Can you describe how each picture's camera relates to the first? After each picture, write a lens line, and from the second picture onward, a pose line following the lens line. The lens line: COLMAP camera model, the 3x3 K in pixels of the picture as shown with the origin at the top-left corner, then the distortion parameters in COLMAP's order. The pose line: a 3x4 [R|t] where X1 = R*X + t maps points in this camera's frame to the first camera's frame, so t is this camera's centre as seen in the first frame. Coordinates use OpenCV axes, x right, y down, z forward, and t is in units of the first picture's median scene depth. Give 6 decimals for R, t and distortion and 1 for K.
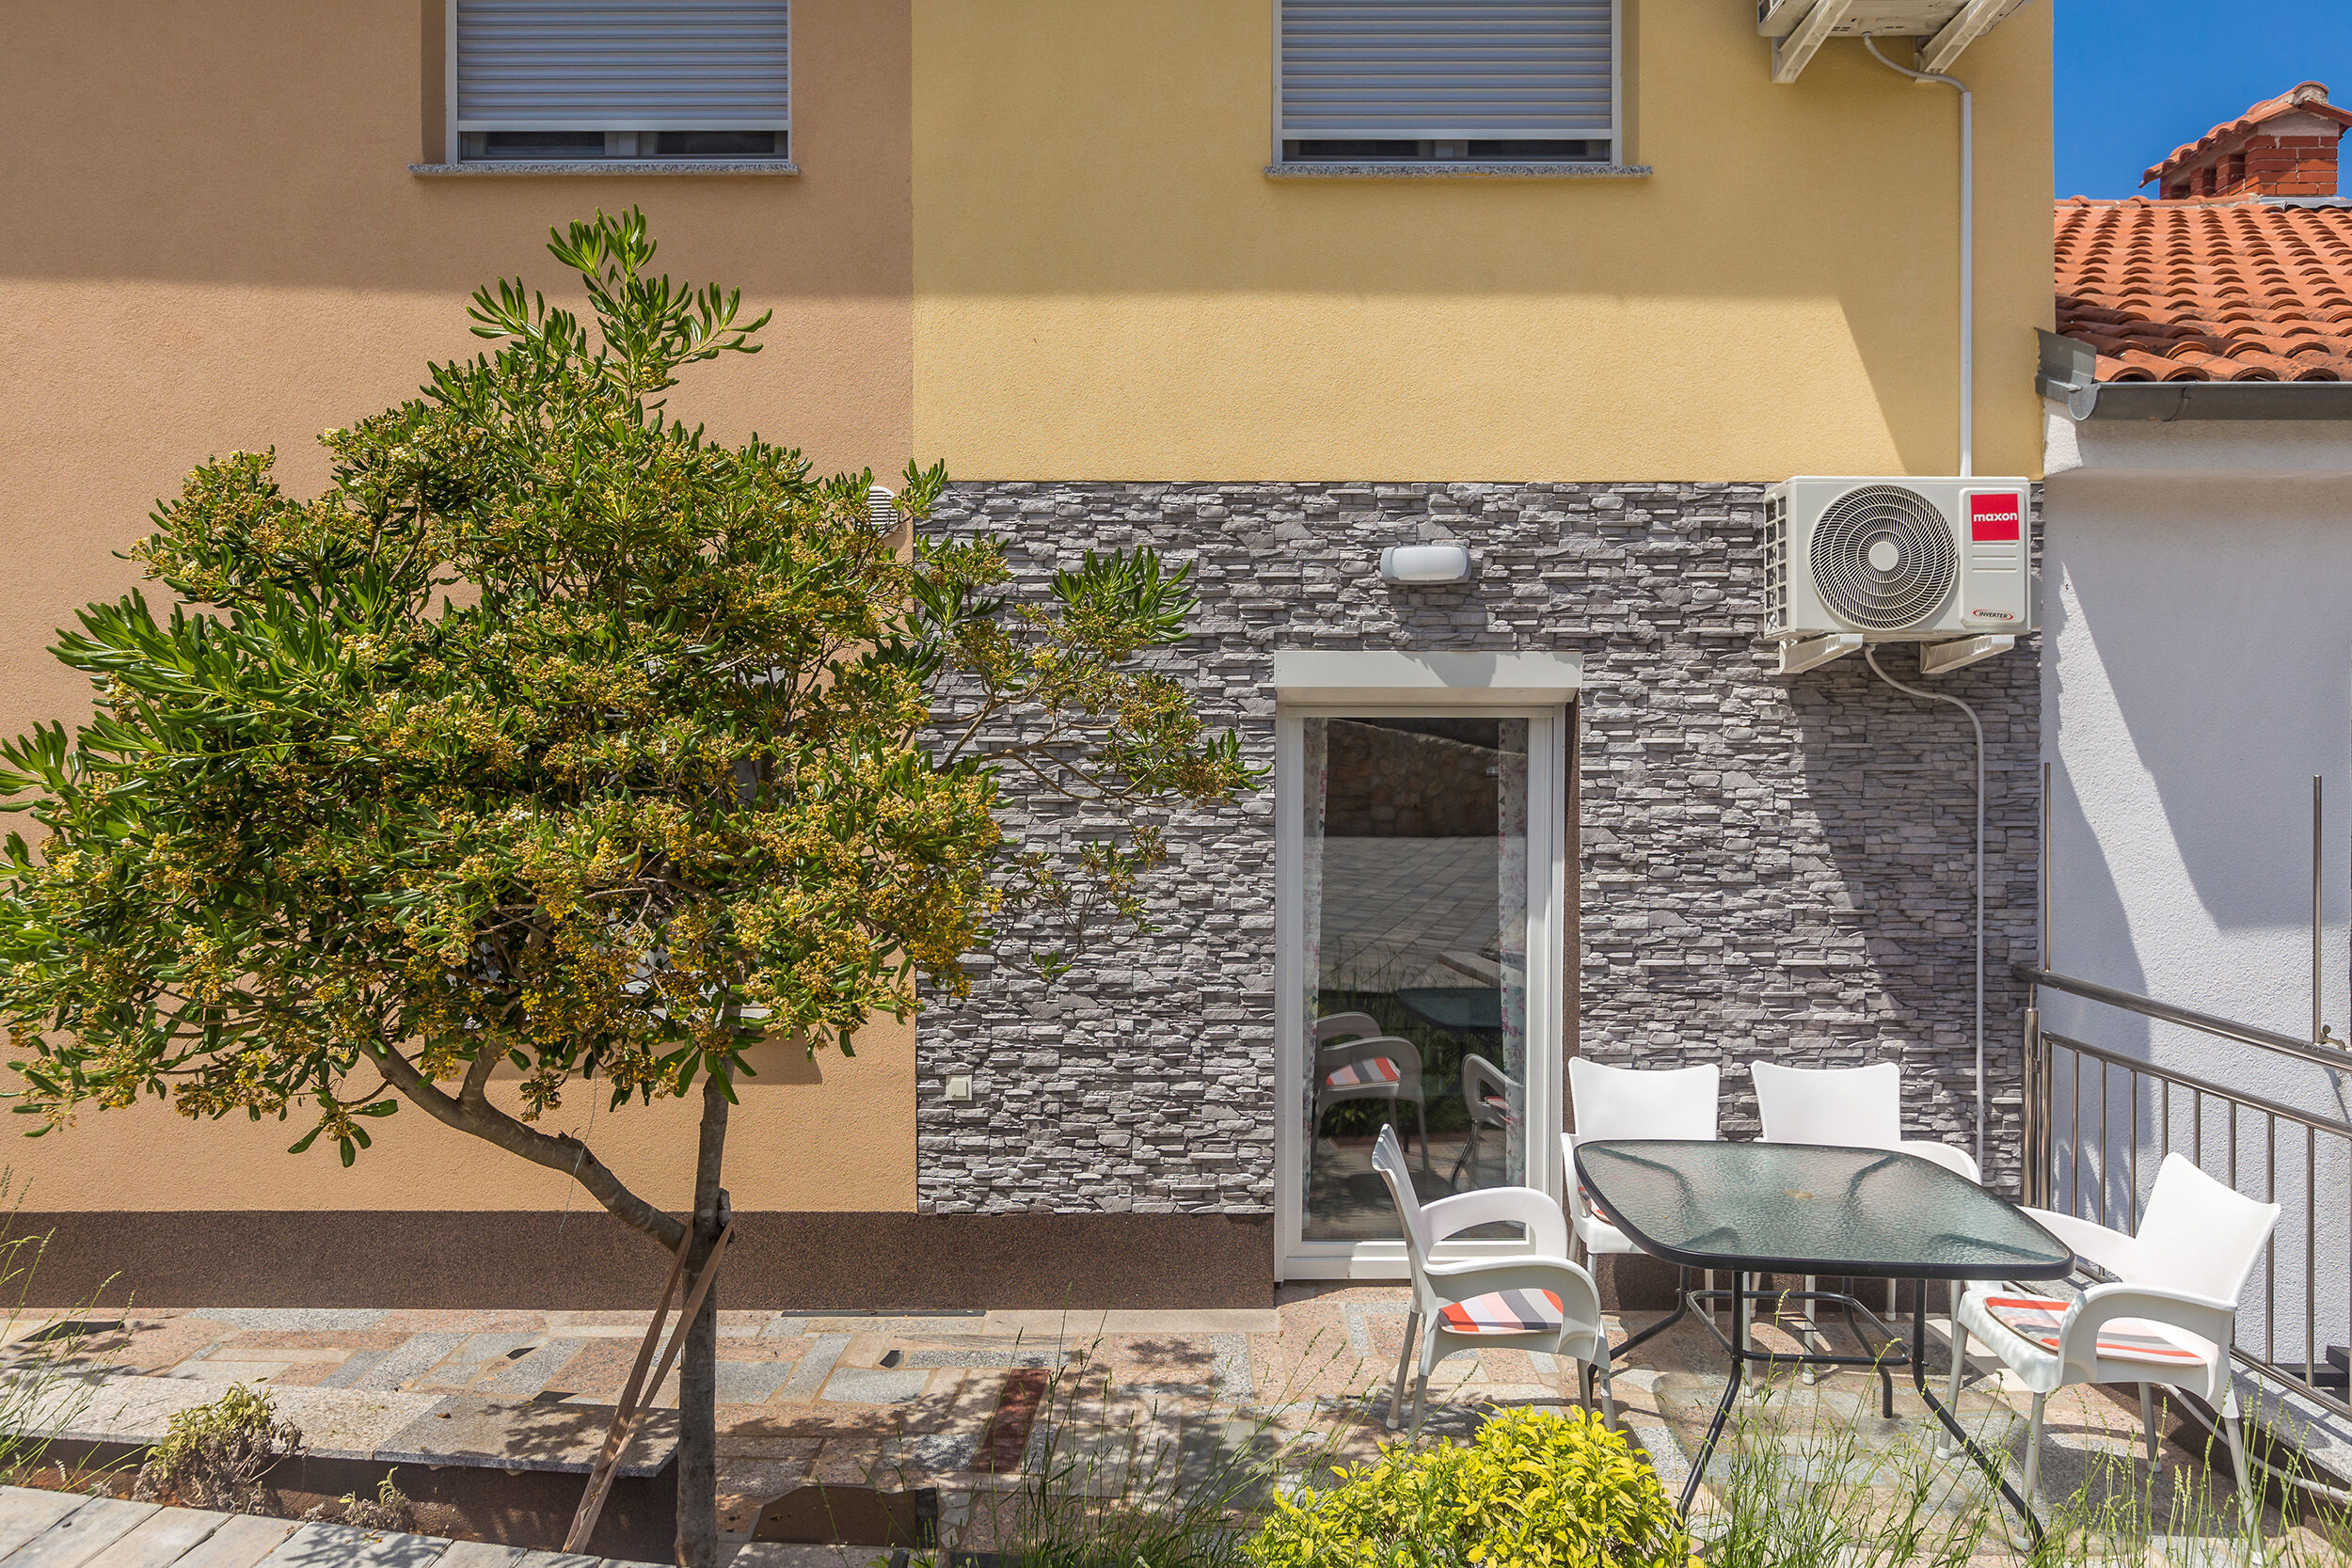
lens RADIAL K [[1578.3, 0, 1178.2], [0, 1578.3, 778.3], [0, 0, 1]] dist [0.003592, -0.003231]
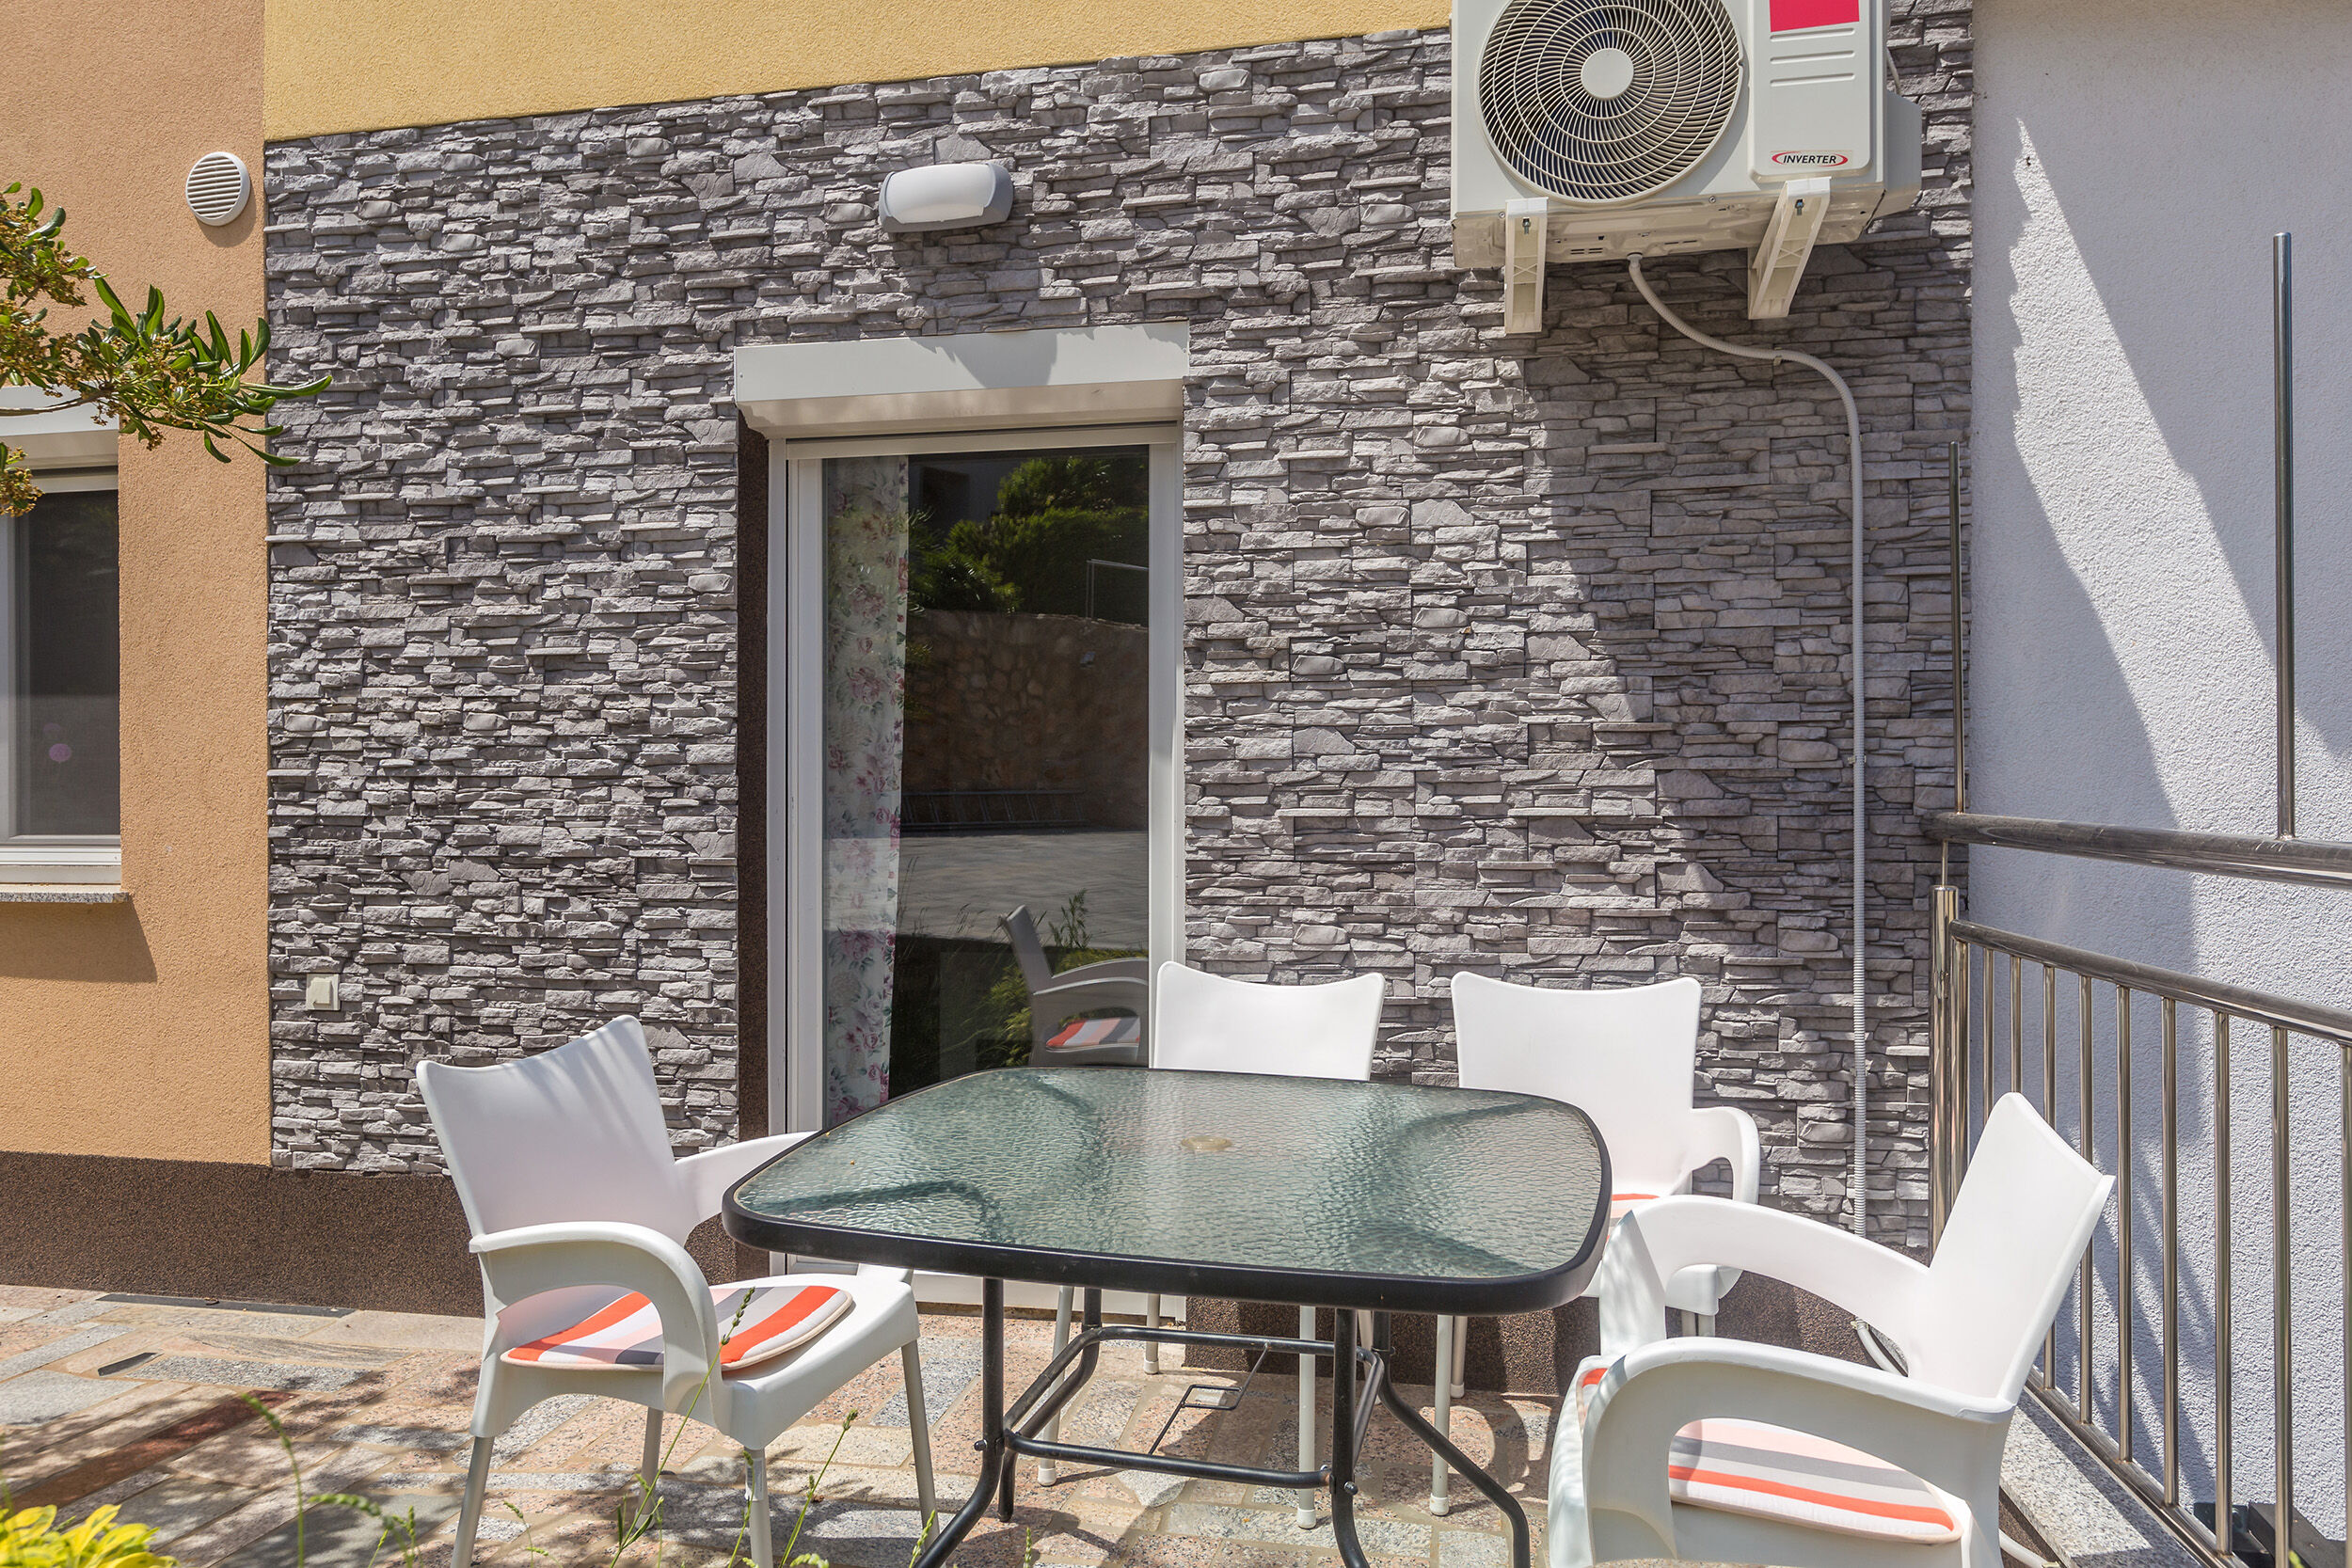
lens RADIAL K [[1661.2, 0, 1171.7], [0, 1661.2, 801.2], [0, 0, 1]] dist [-0.004261, -0.002632]
pose [[0.978258, -0.003995, -0.207352, 0.387066], [0.002566, 0.999971, -0.007160, 0.116822], [0.207374, 0.006472, 0.978240, 0.351601]]
